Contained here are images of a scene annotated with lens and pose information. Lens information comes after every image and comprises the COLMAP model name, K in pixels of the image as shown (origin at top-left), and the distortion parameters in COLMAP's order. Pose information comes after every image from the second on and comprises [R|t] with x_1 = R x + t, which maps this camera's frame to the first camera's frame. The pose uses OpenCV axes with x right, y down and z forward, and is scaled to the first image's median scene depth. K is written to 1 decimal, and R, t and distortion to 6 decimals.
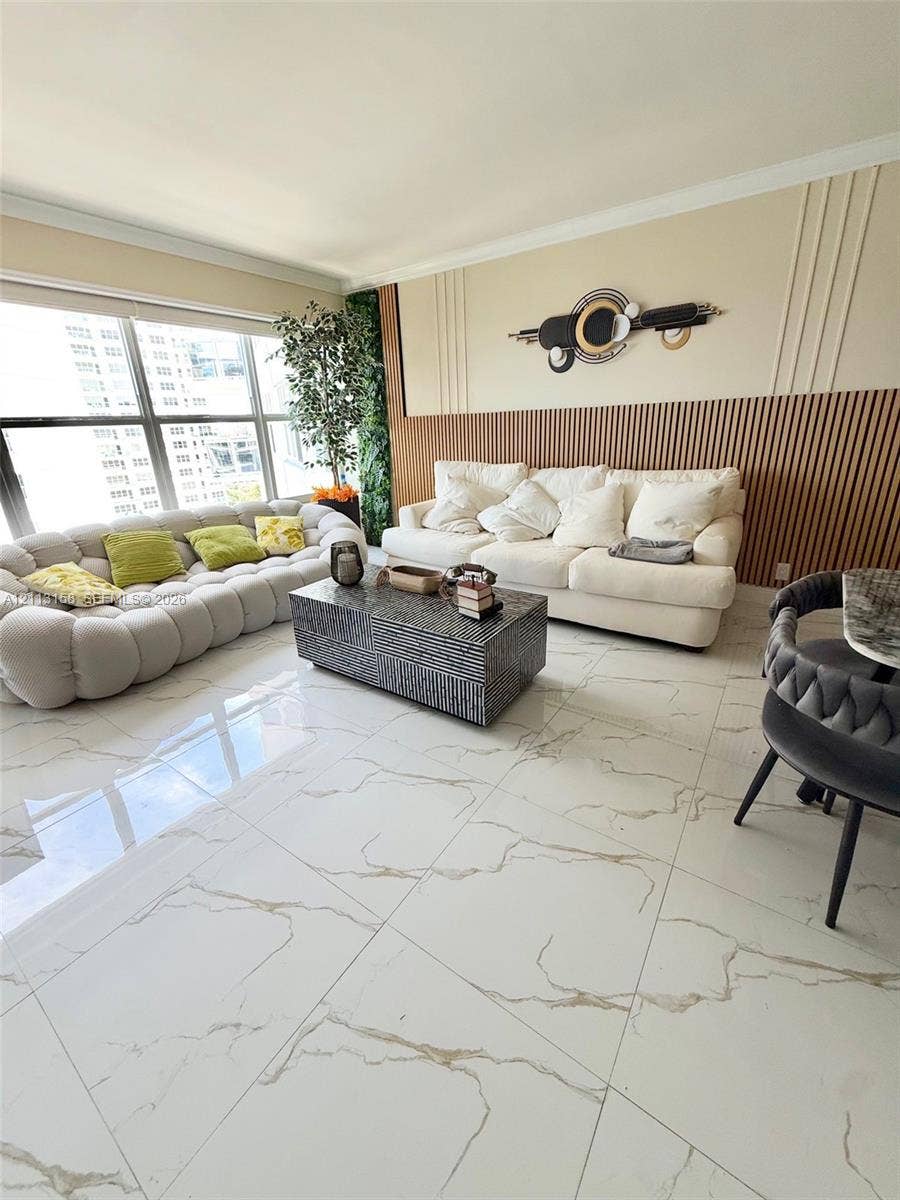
lens RADIAL K [[481.7, 0, 444.2], [0, 481.7, 592.5], [0, 0, 1]] dist [0.004359, -0.000525]
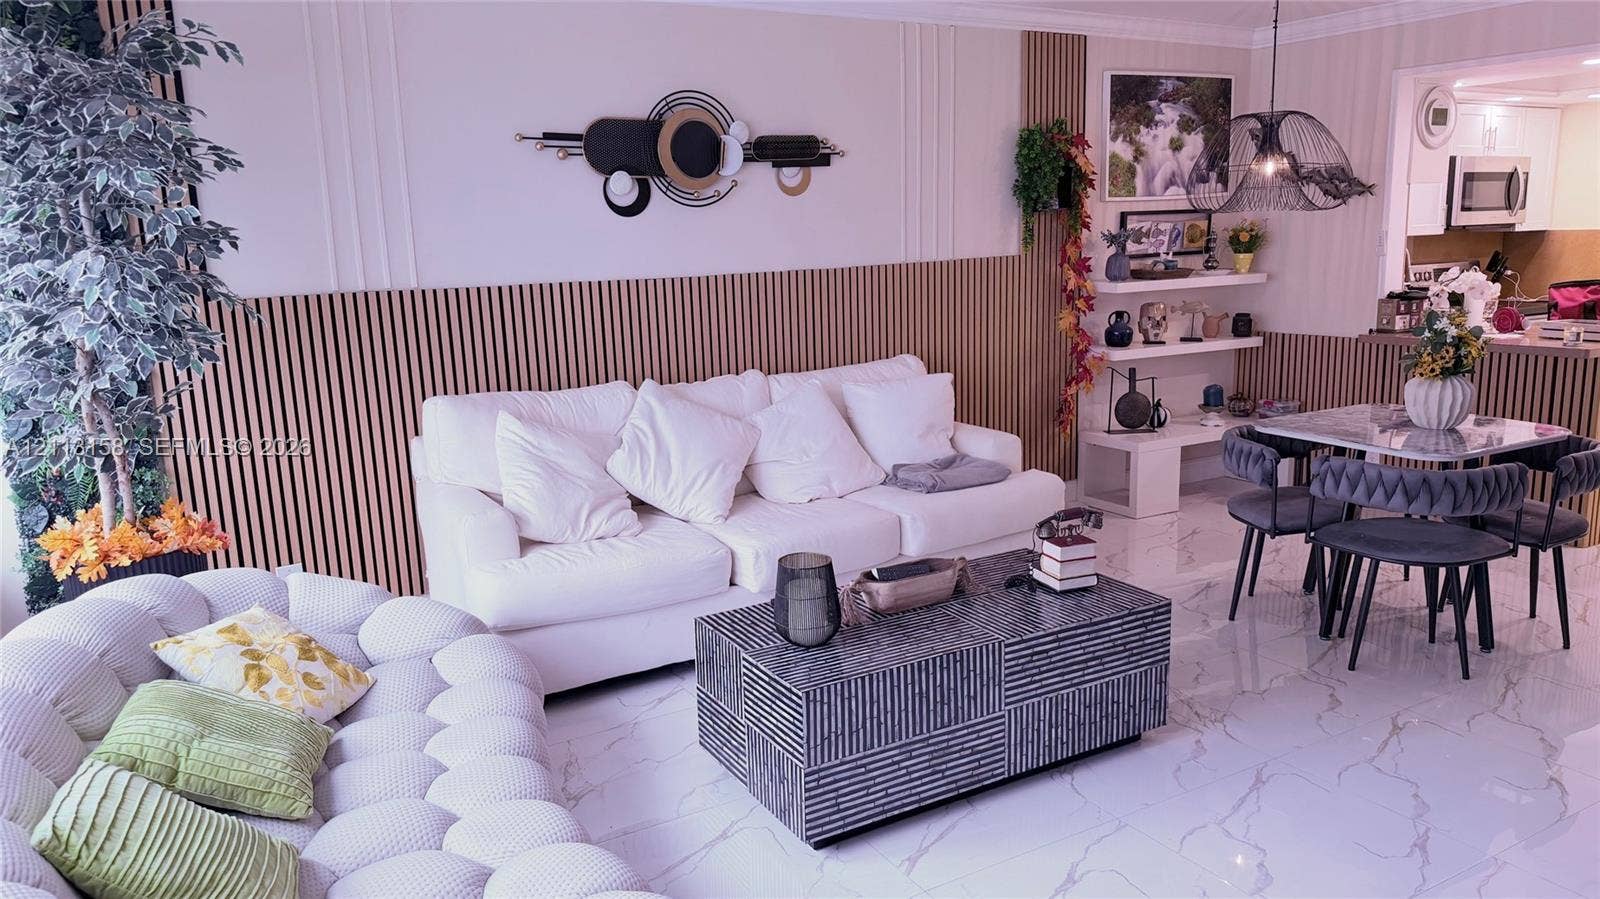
lens RADIAL K [[1122.6, 0, 797.8], [0, 1122.6, 464.8], [0, 0, 1]] dist [0.054581, -0.078689]
pose [[0.422707, -0.160097, 0.892013, -0.855153], [0.319248, 0.947485, 0.018768, -0.153878], [-0.848174, 0.276840, 0.451619, 0.344295]]
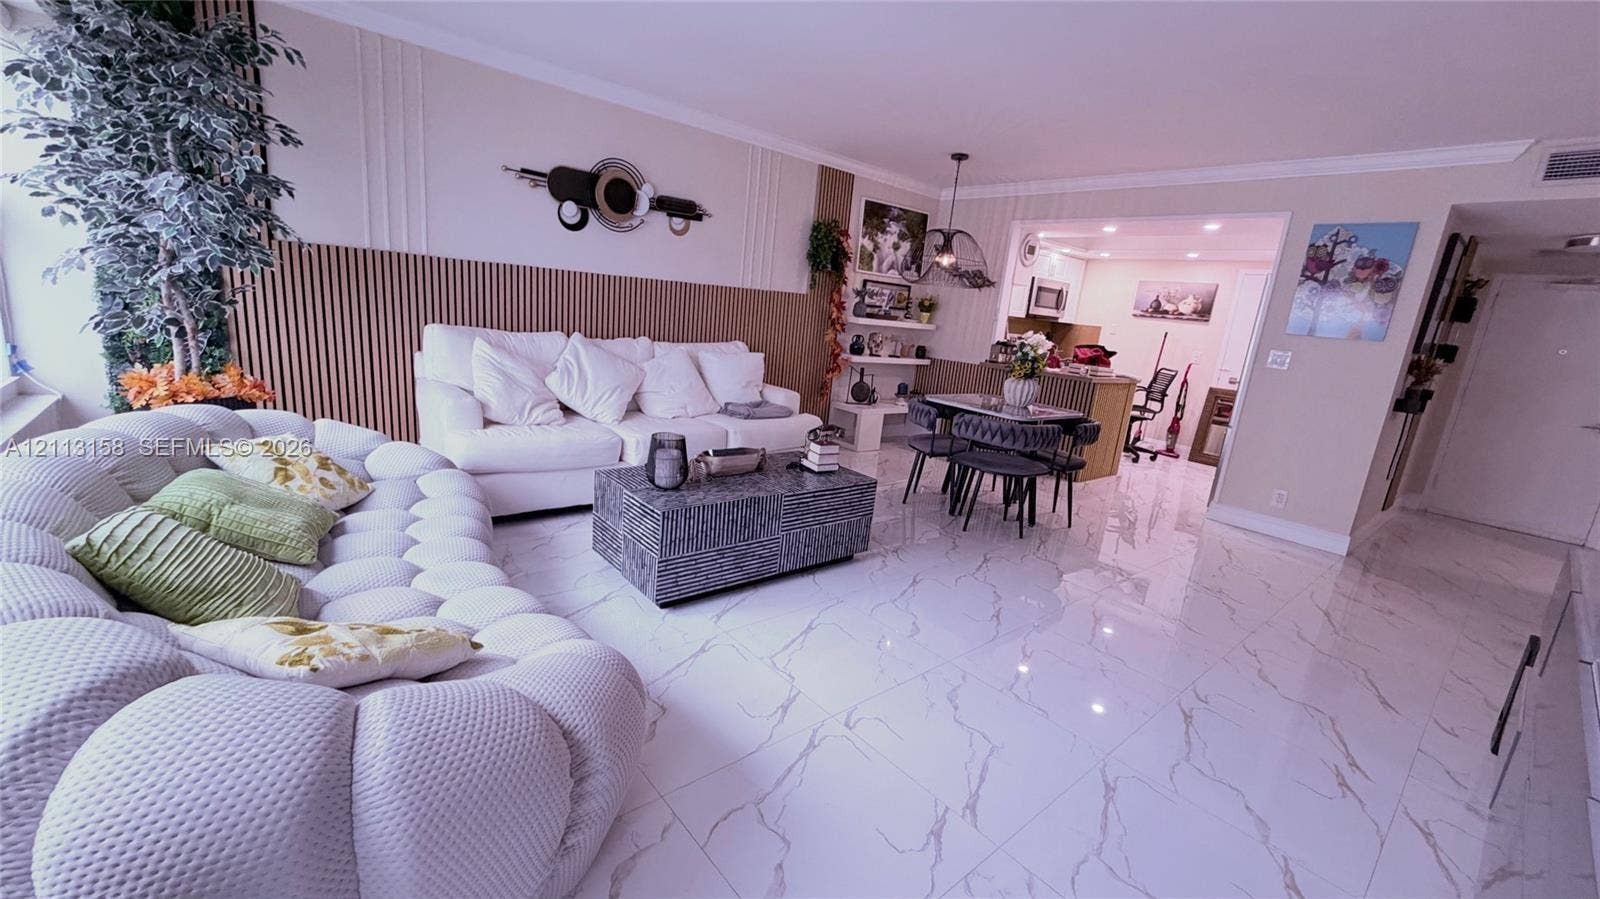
lens RADIAL K [[637.4, 0, 791.3], [0, 637.4, 456.5], [0, 0, 1]] dist [-0.000371, -0.000096]
pose [[0.253923, -0.163504, 0.953304, -0.822407], [0.224479, 0.968659, 0.106346, -0.095398], [-0.940815, 0.186993, 0.282668, 0.382499]]
